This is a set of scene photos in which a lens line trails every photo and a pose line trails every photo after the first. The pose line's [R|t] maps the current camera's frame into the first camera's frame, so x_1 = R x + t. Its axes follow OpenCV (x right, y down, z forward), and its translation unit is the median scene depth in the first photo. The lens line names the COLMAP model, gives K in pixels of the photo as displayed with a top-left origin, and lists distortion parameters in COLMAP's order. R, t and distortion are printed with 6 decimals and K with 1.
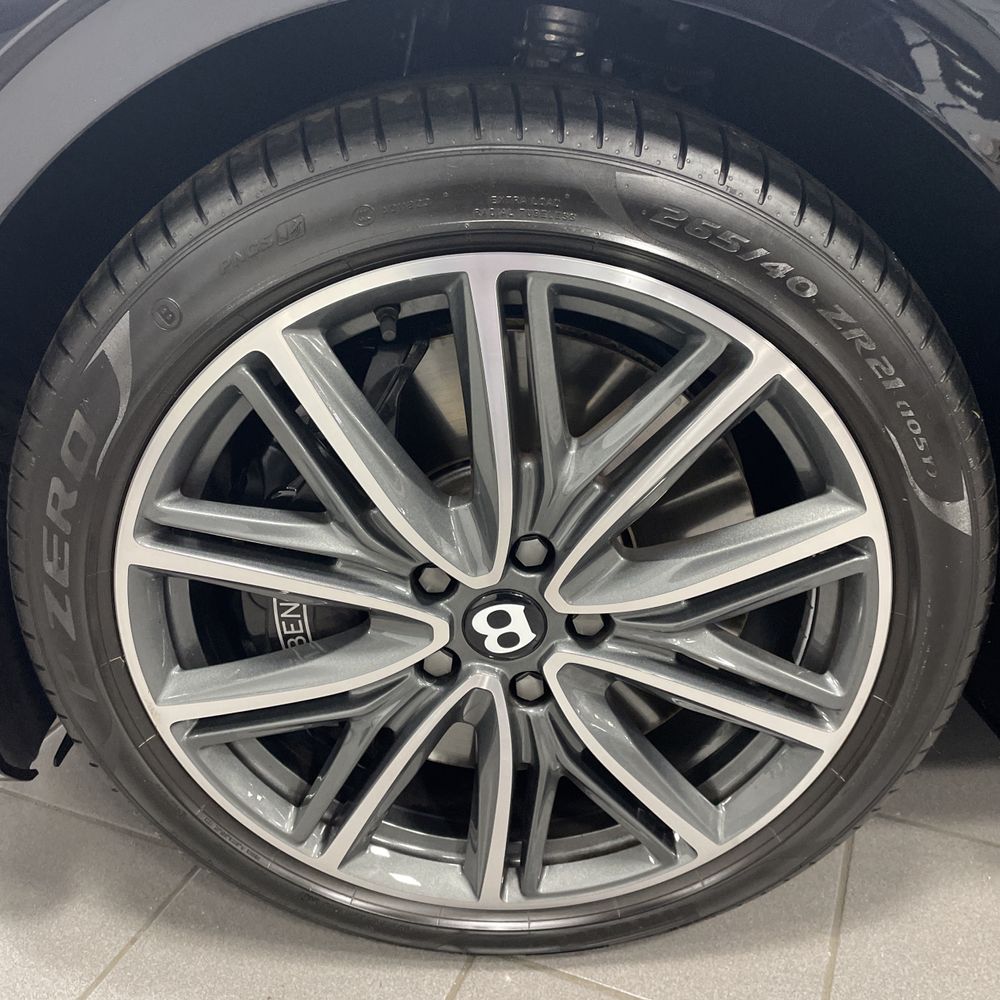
lens RADIAL K [[985.7, 0, 500.0], [0, 985.7, 500.0], [0, 0, 1]] dist [0.089703, -0.124674]
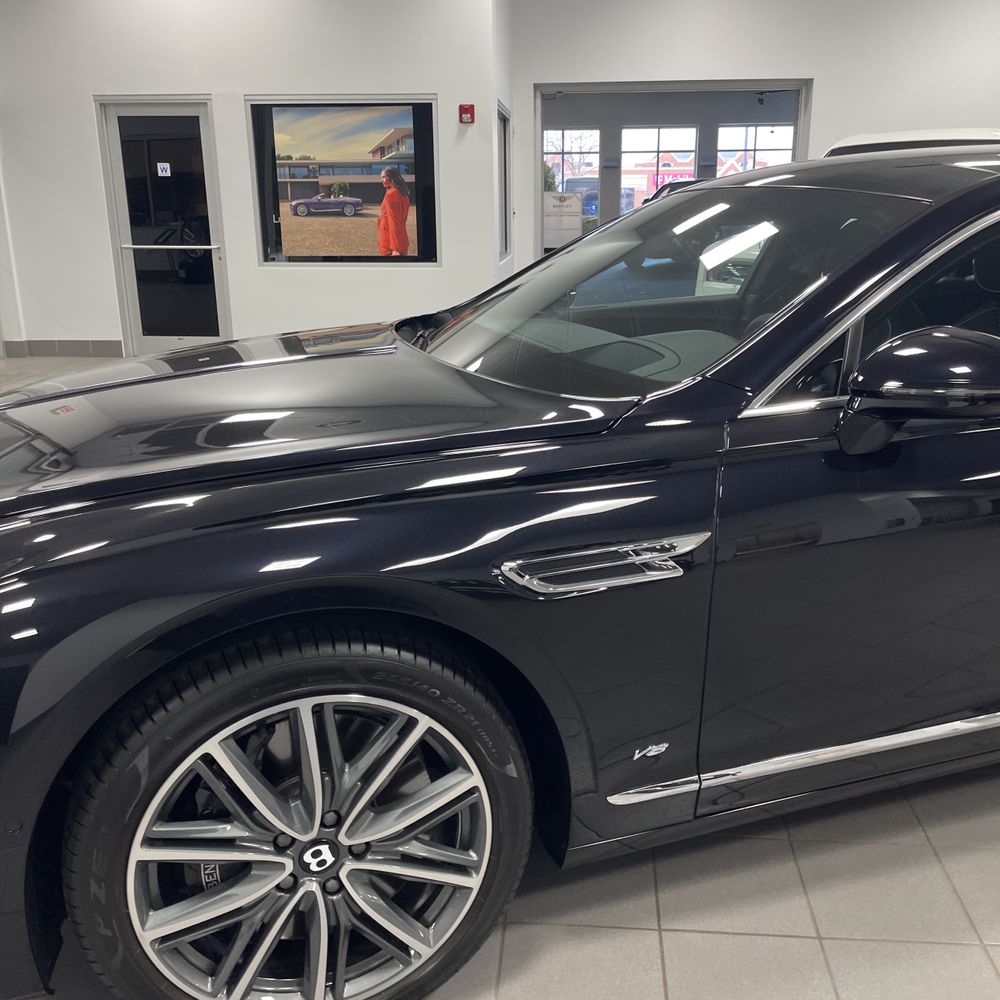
lens RADIAL K [[996.0, 0, 503.8], [0, 996.0, 485.5], [0, 0, 1]] dist [0.089801, -0.133742]
pose [[0.948693, -0.073315, 0.307582, -0.222205], [0.130147, 0.977067, -0.168526, -0.228841], [-0.288172, 0.199910, 0.936479, -1.261429]]
